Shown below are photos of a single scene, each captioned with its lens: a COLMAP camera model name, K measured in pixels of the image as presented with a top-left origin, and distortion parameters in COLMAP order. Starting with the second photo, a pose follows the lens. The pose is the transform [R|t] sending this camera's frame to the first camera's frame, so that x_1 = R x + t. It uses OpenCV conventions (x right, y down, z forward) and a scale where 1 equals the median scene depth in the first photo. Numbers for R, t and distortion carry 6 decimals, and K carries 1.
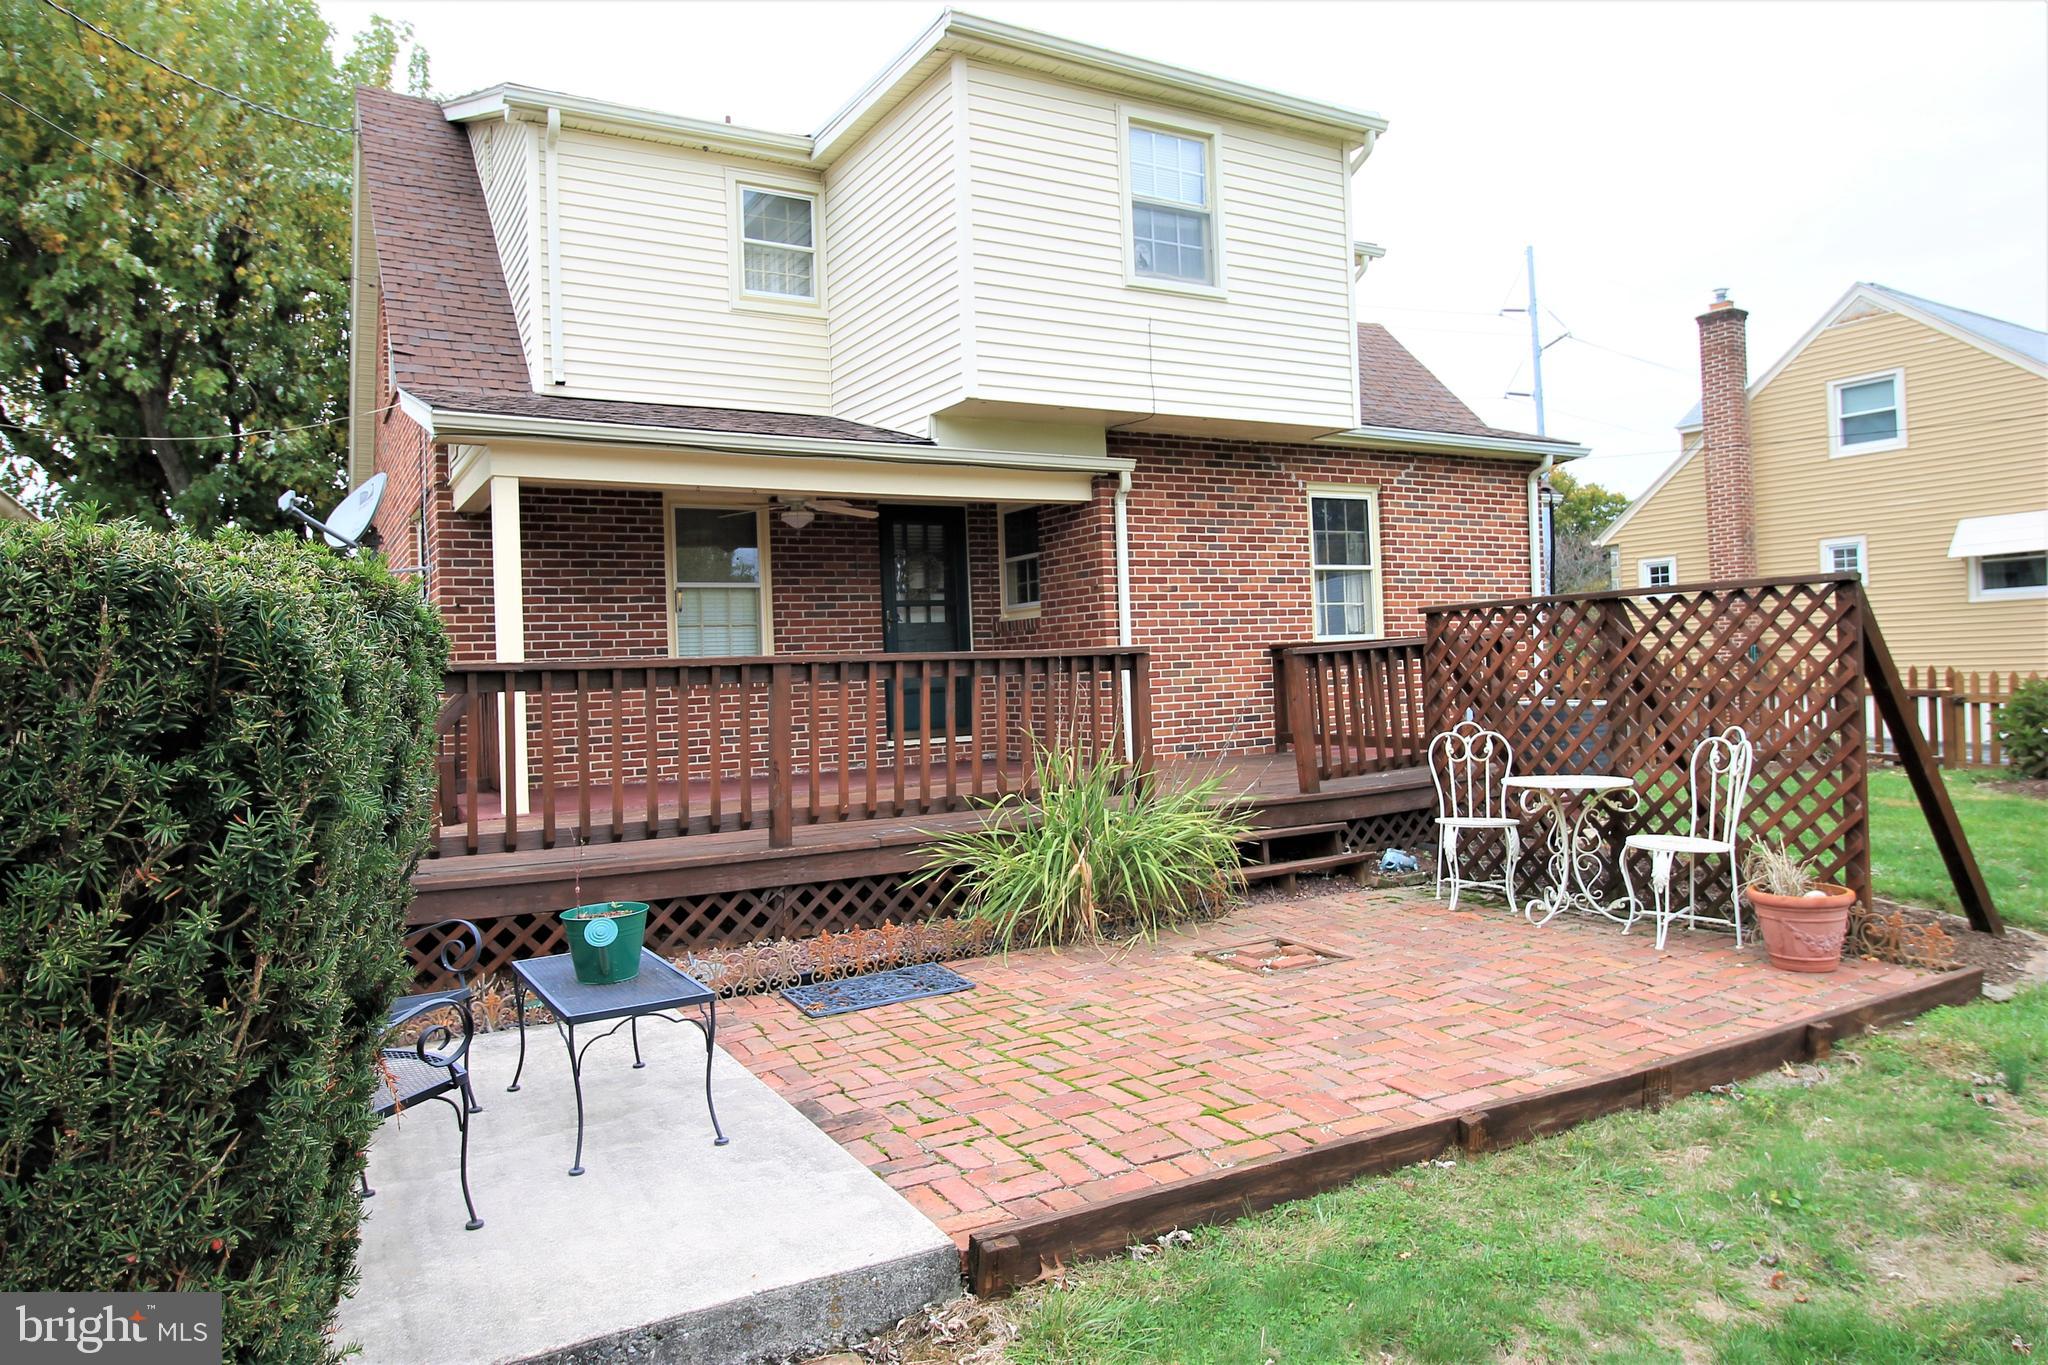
lens RADIAL K [[1299.9, 0, 1025.8], [0, 1299.9, 627.2], [0, 0, 1]] dist [0.002923, -0.000120]
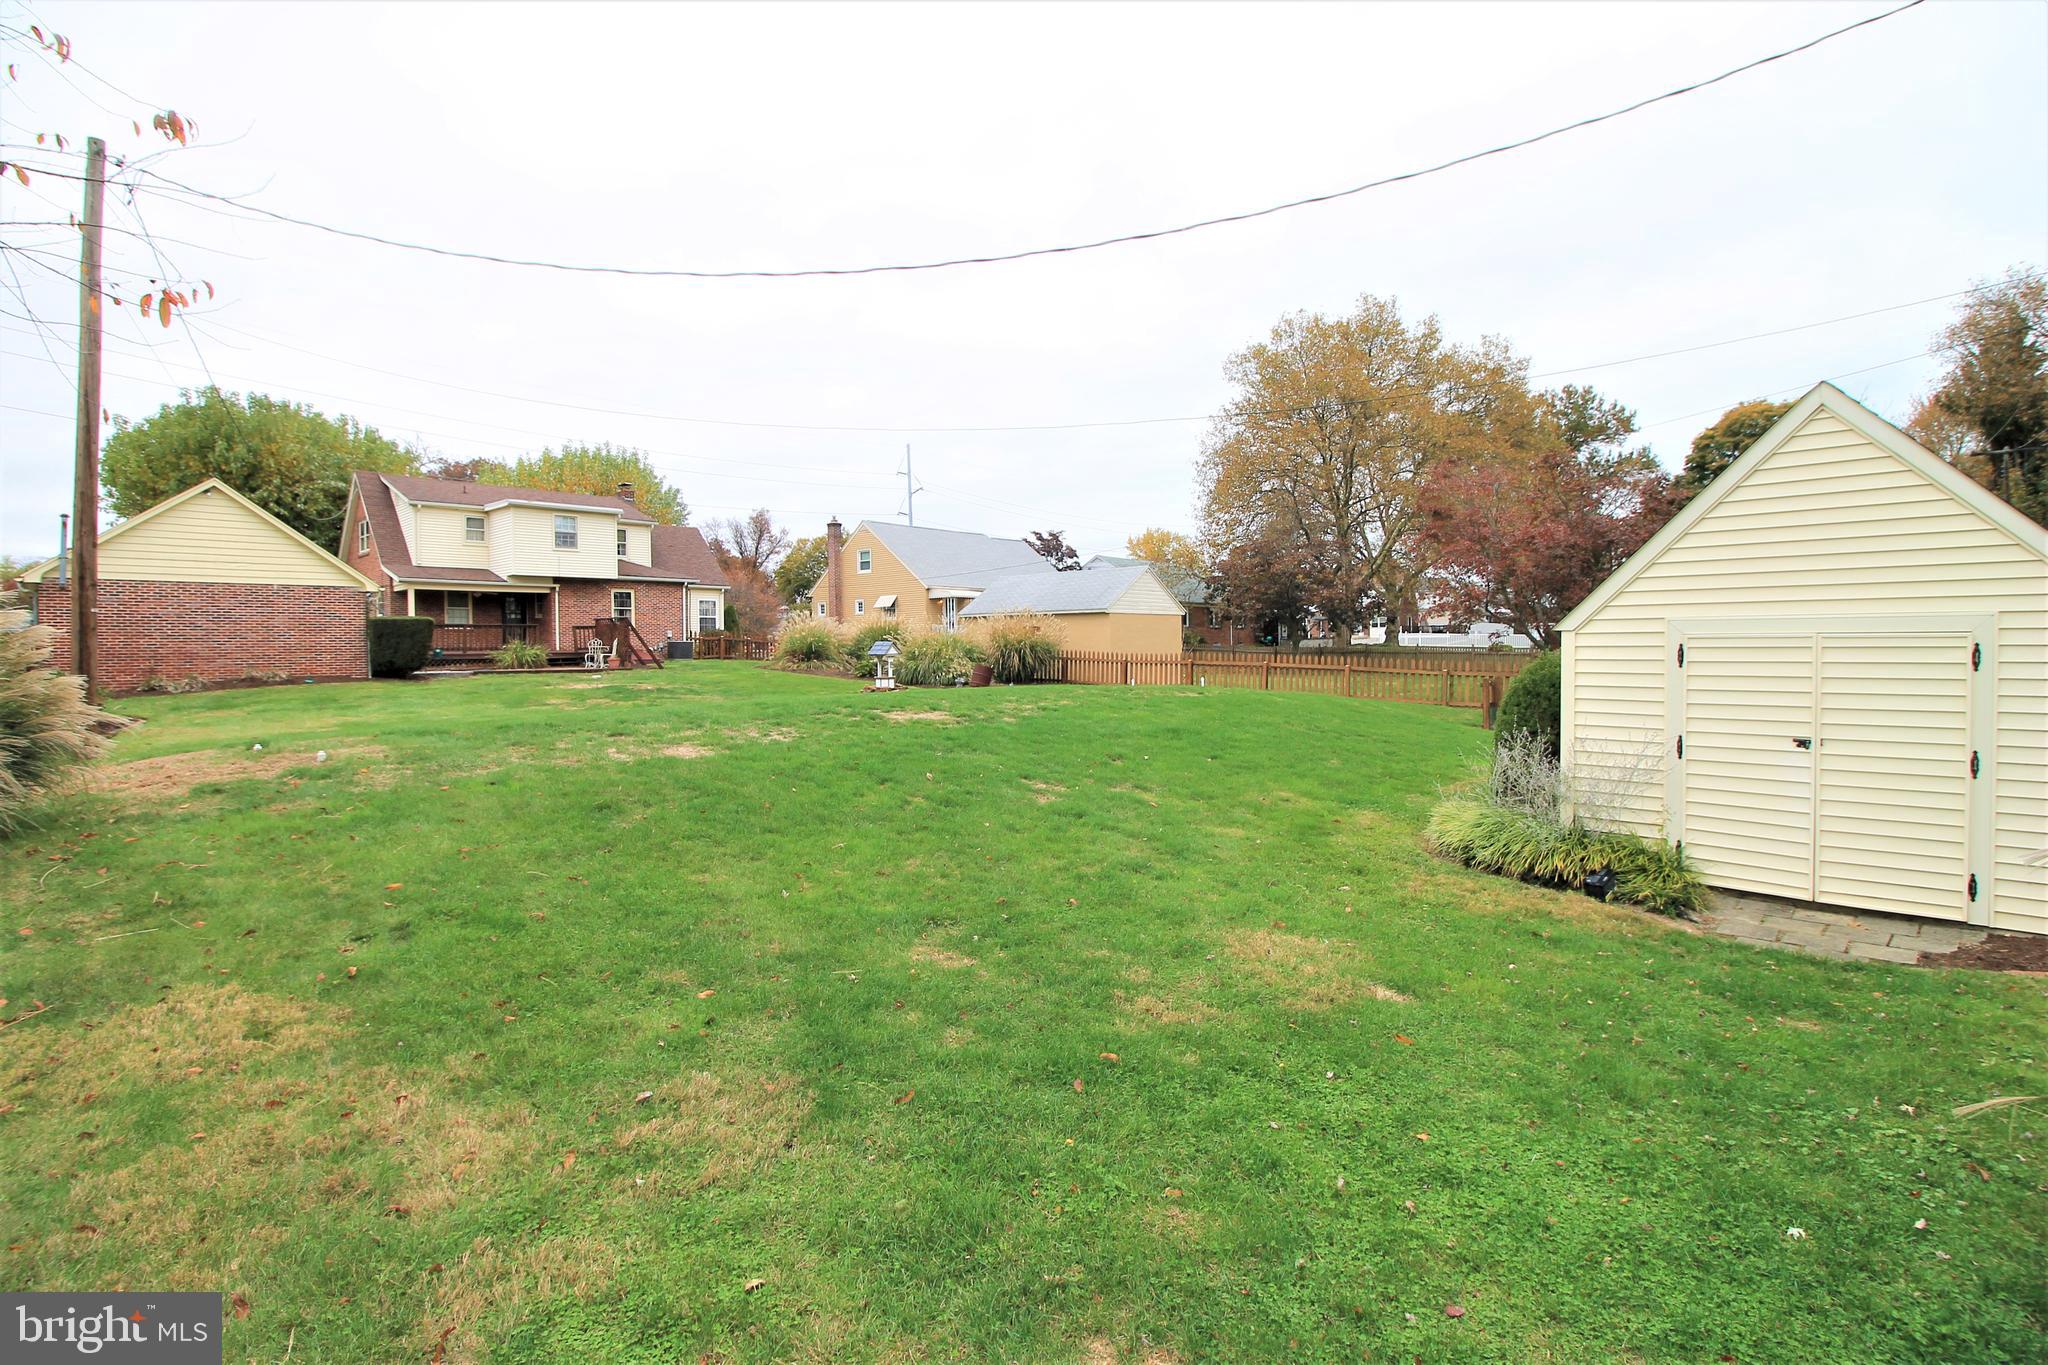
lens RADIAL K [[957.3, 0, 1022.4], [0, 957.3, 681.2], [0, 0, 1]] dist [-0.004317, -0.010445]
pose [[0.963883, 0.015911, 0.265852, 0.775397], [-0.033357, 0.997566, 0.061237, -0.050002], [-0.264230, -0.067894, 0.962067, -2.742764]]
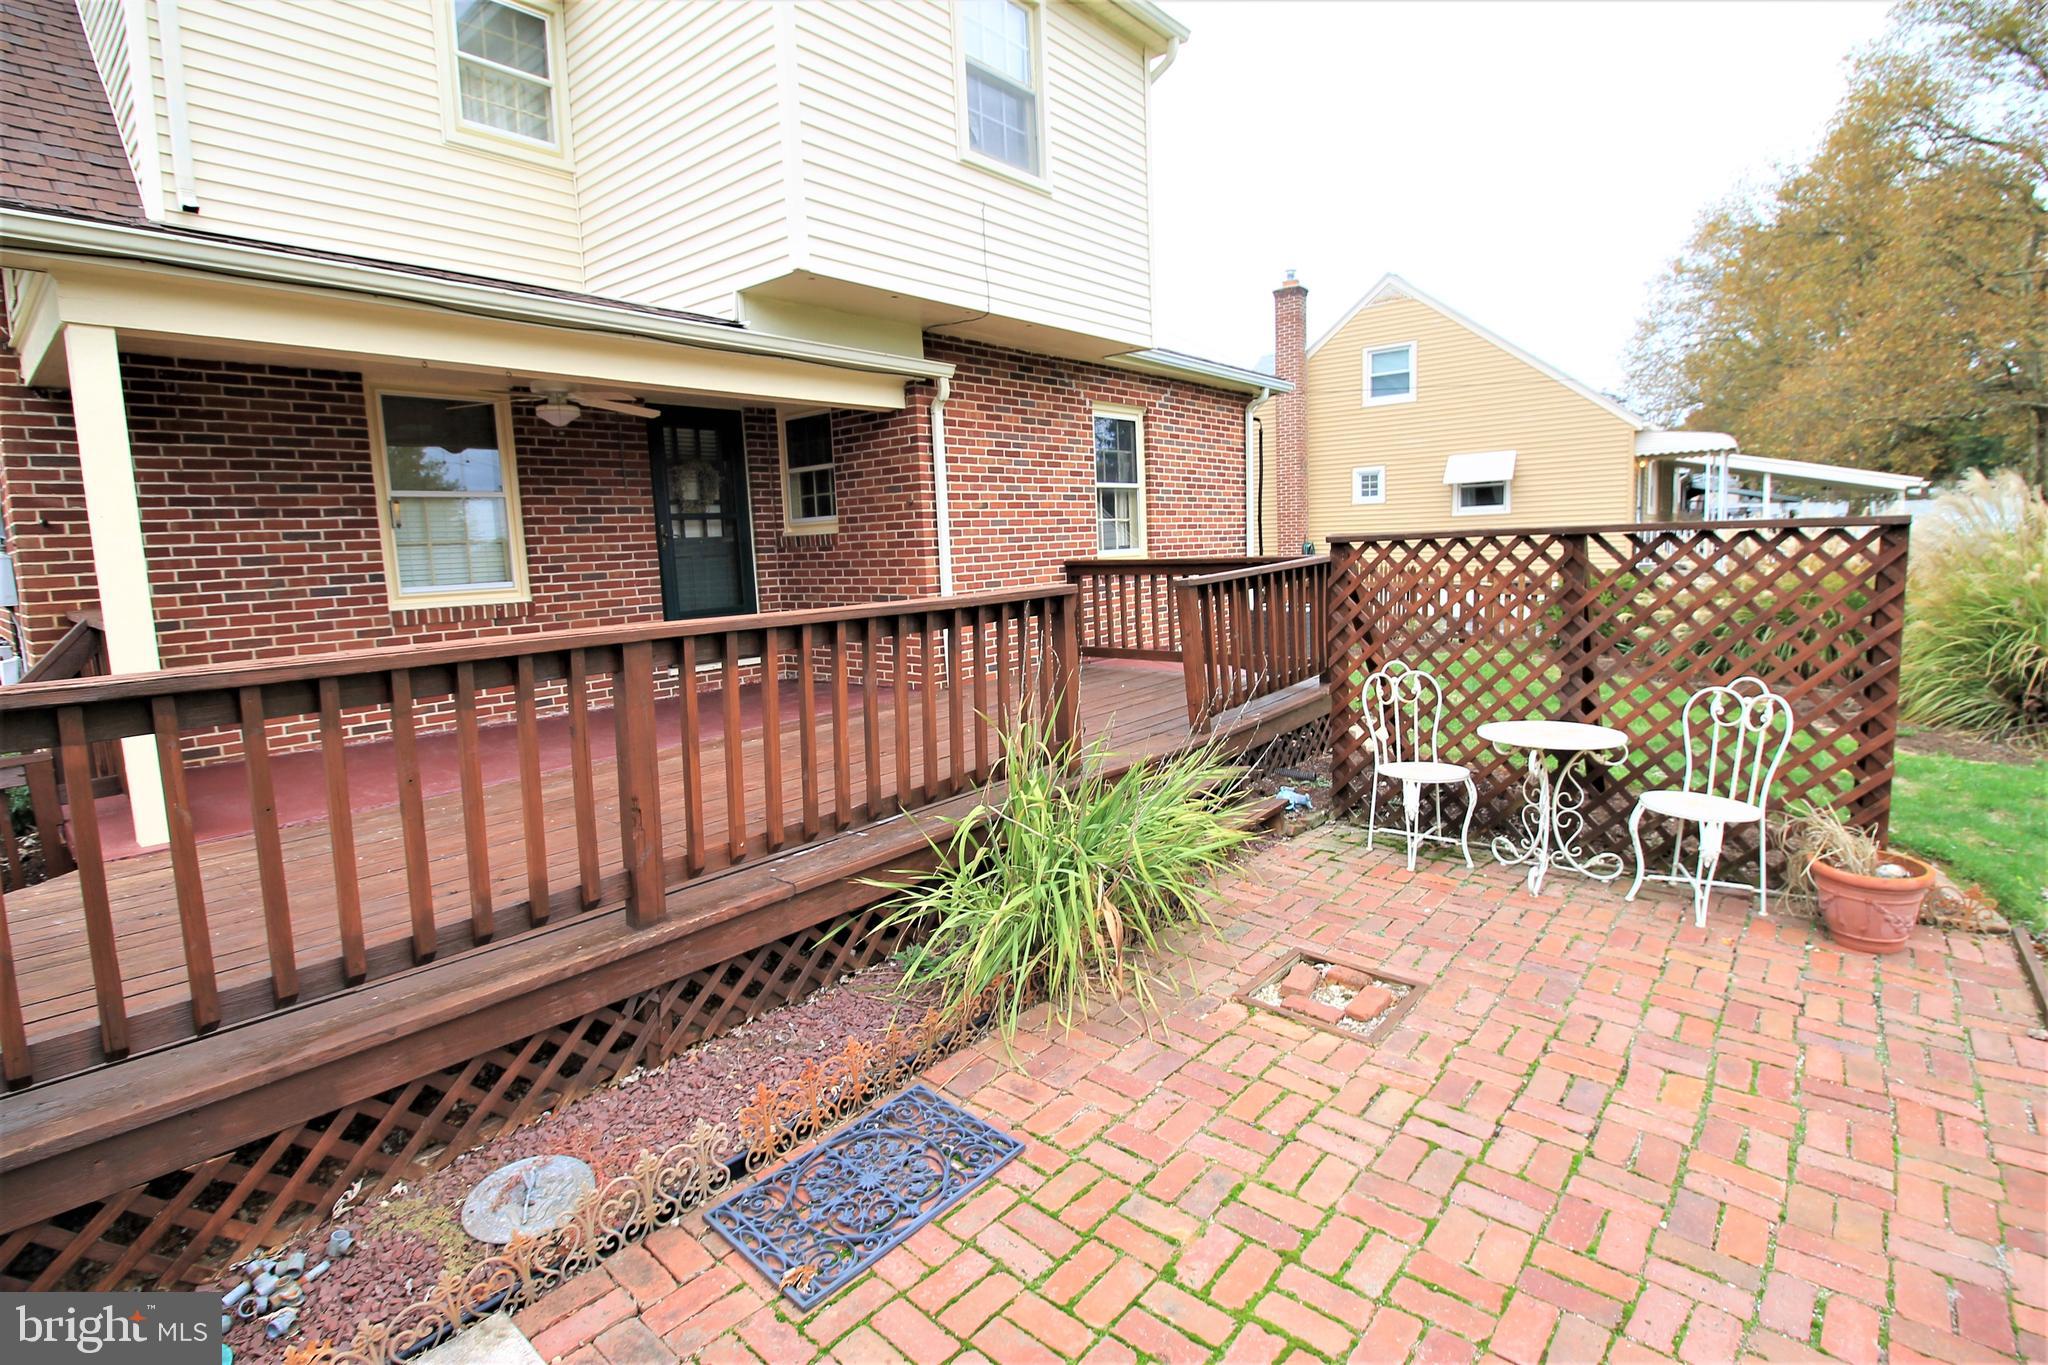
lens RADIAL K [[957.3, 0, 1026.4], [0, 957.3, 645.2], [0, 0, 1]] dist [-0.004317, -0.010445]
pose [[0.941515, -0.036741, 0.334963, -0.102947], [-0.007121, 0.991646, 0.128789, -0.018864], [-0.336896, -0.123642, 0.933388, 0.318348]]
